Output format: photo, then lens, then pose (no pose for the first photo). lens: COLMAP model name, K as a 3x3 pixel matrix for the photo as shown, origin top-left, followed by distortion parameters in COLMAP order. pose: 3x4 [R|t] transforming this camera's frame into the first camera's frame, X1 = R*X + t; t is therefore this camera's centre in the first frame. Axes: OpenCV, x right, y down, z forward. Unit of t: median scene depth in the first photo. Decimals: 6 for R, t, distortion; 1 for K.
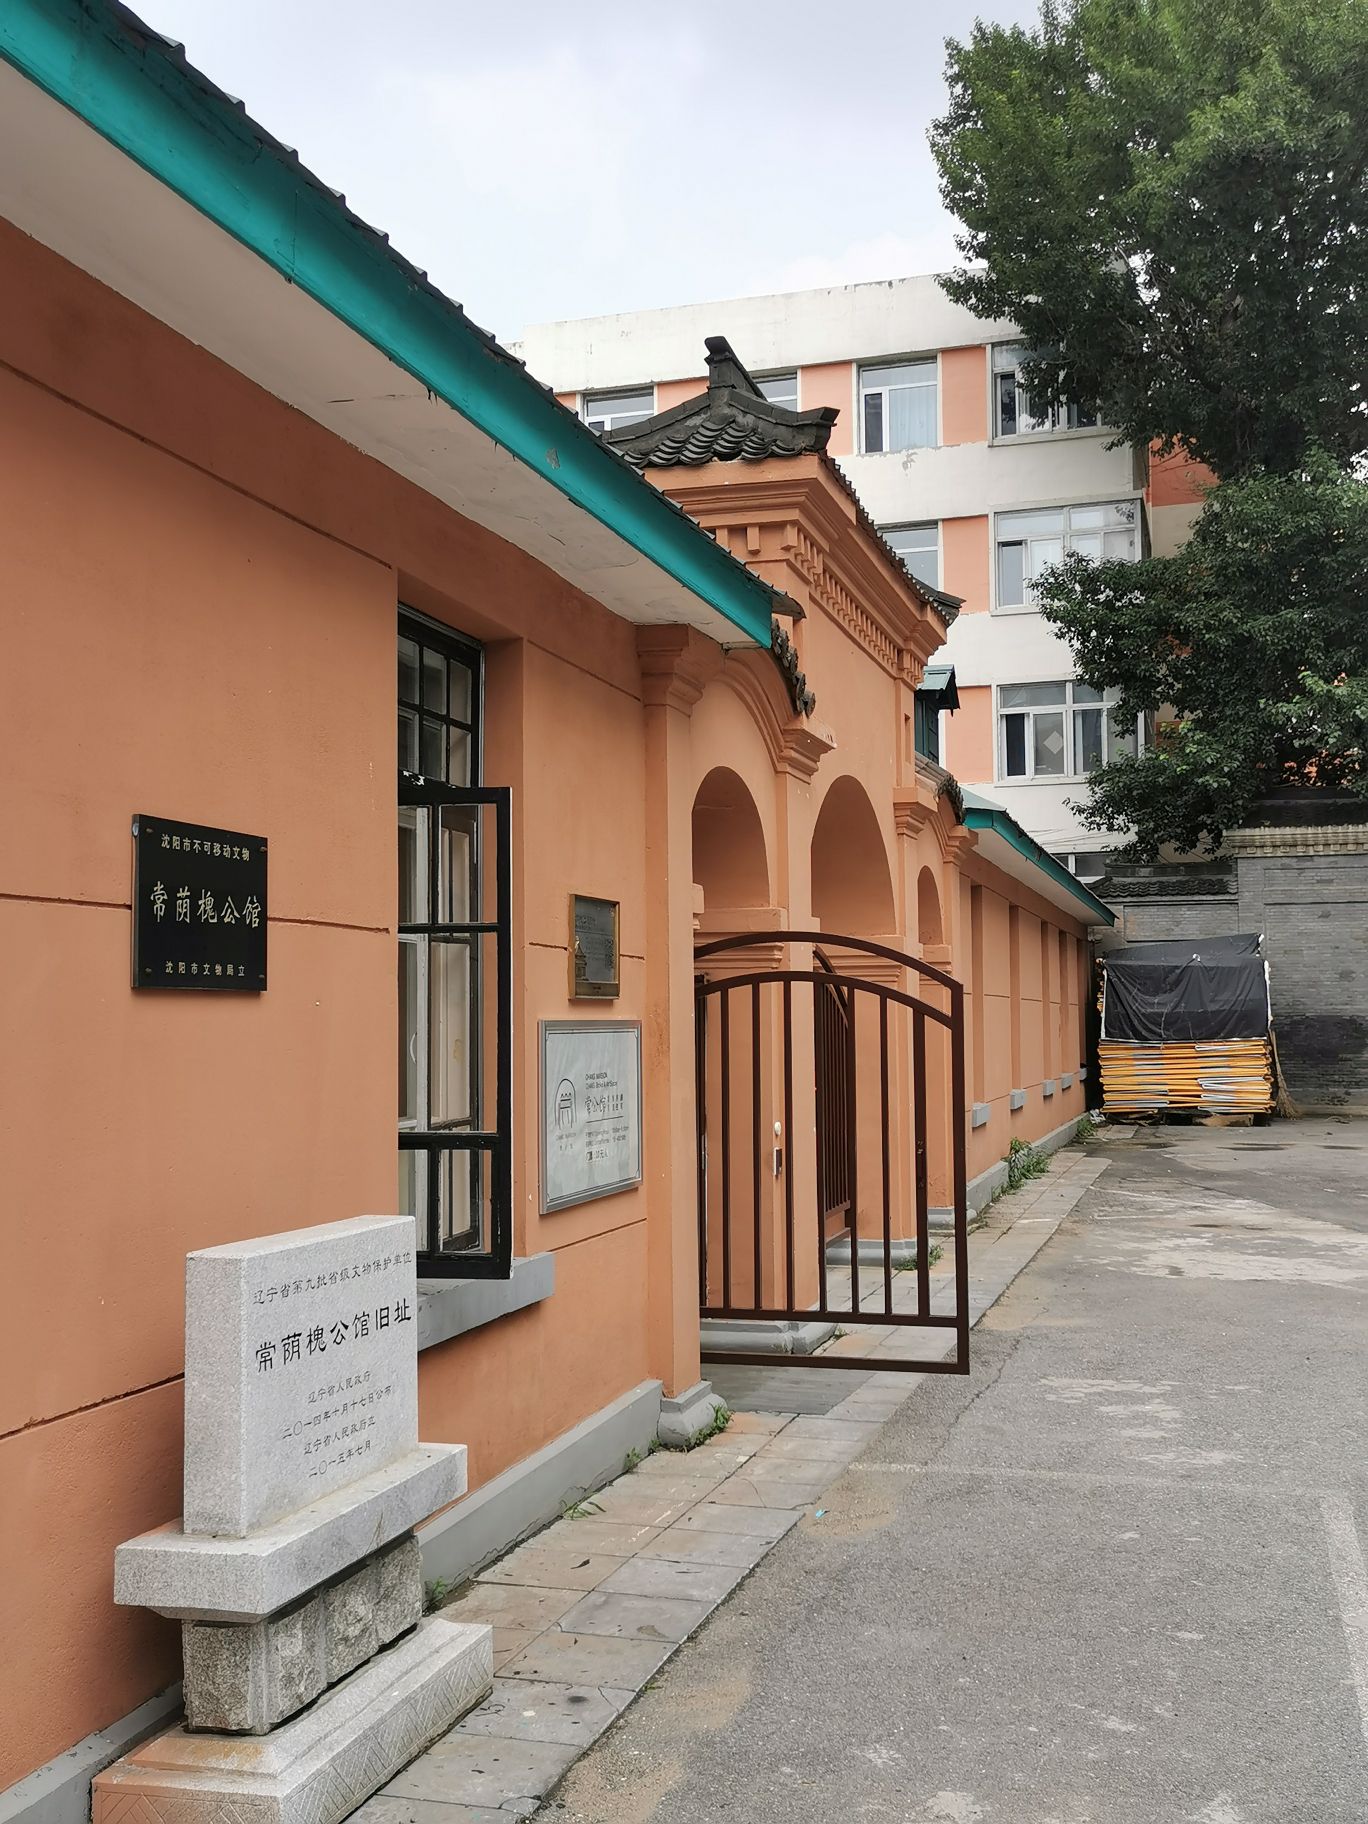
lens RADIAL K [[1895.8, 0, 684.0], [0, 1895.8, 912.0], [0, 0, 1]] dist [0.011618, 0.003430]
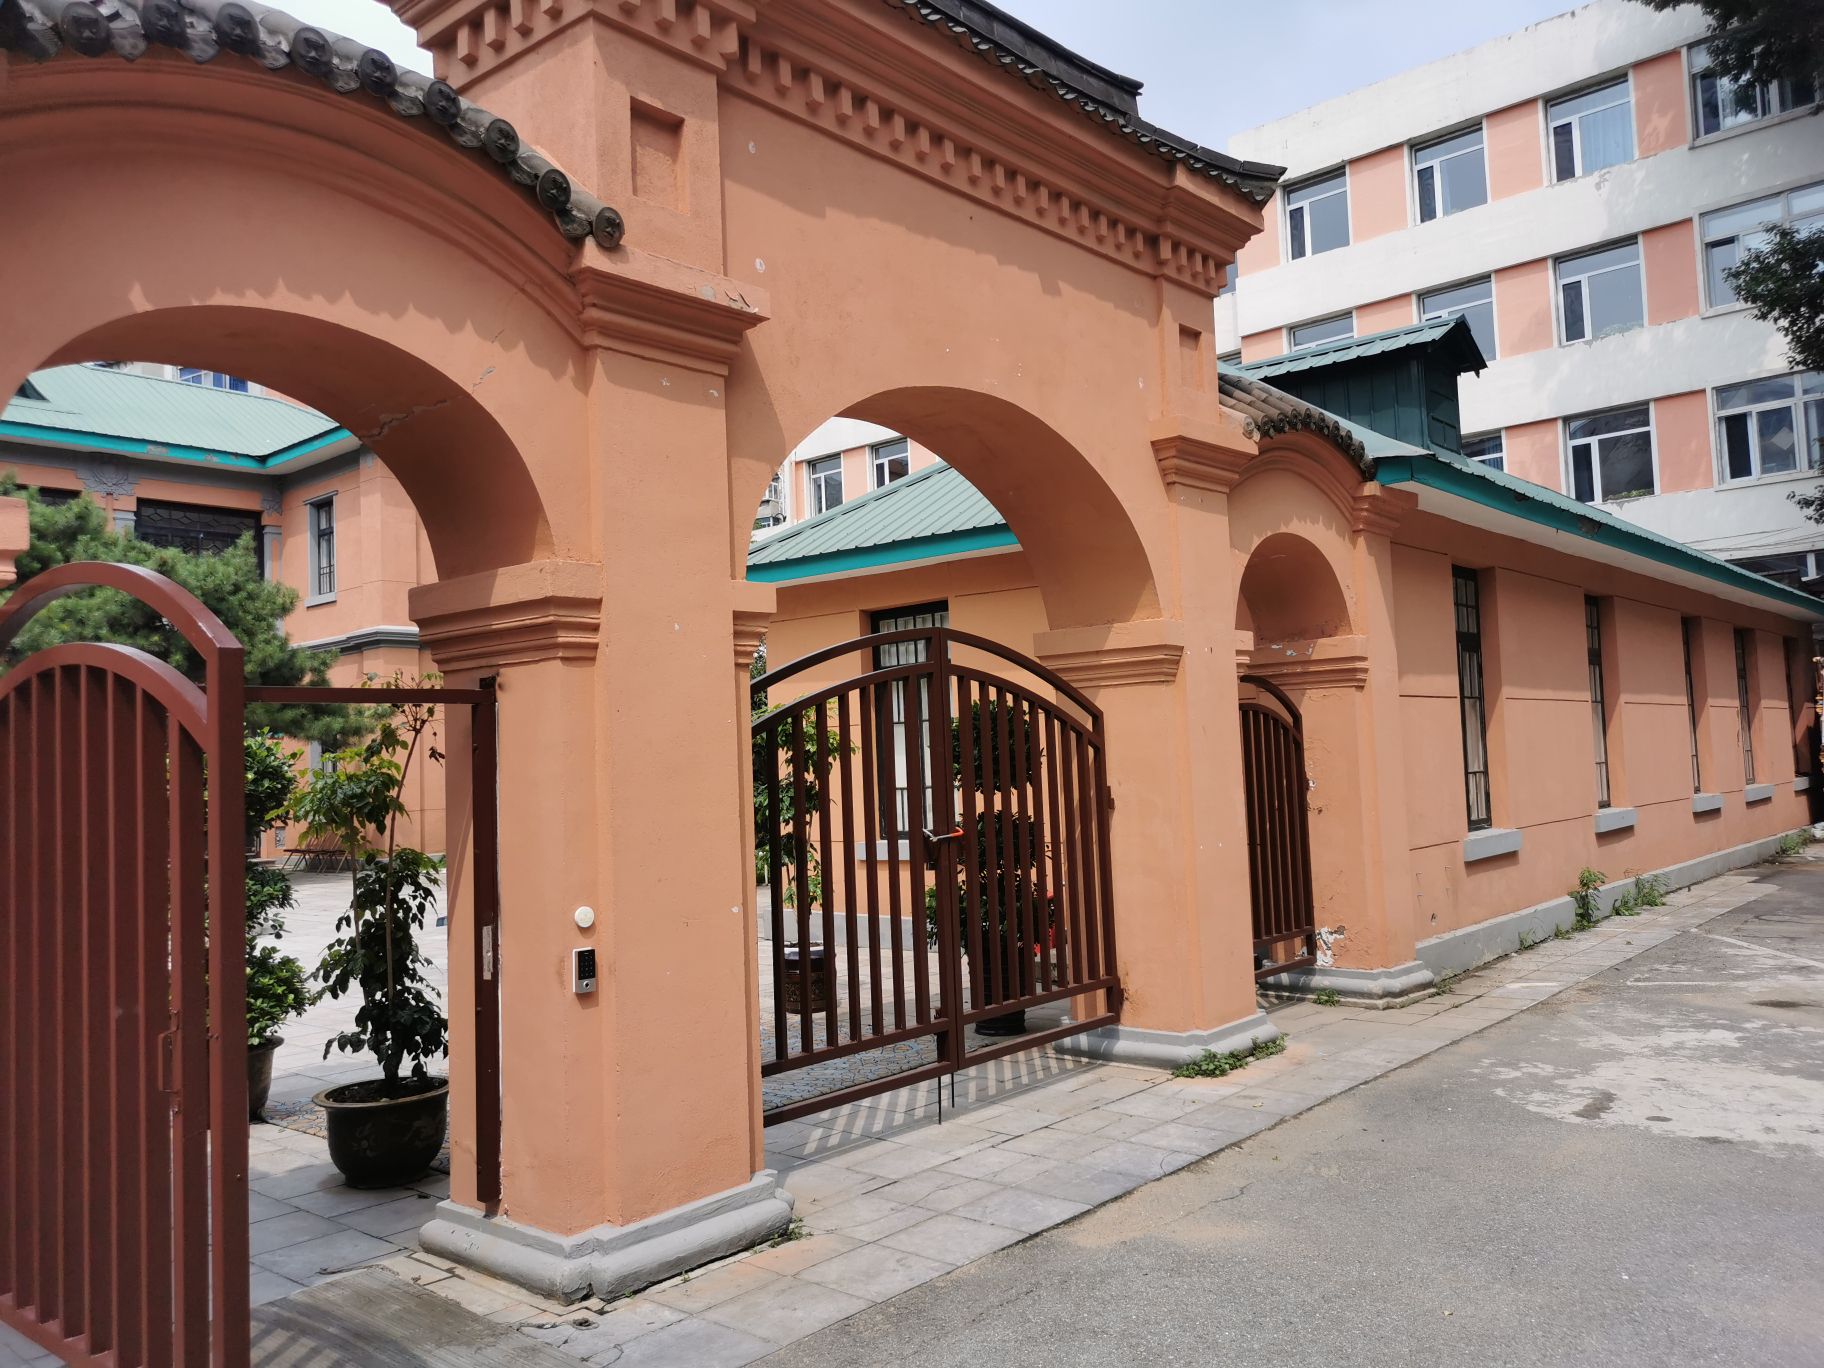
lens RADIAL K [[1426.6, 0, 912.0], [0, 1426.6, 684.0], [0, 0, 1]] dist [0.006853, -0.002861]
pose [[0.908104, -0.062083, -0.414116, 0.086138], [0.064291, 0.997894, -0.008619, 0.012251], [0.413779, -0.018797, 0.910183, 0.156352]]
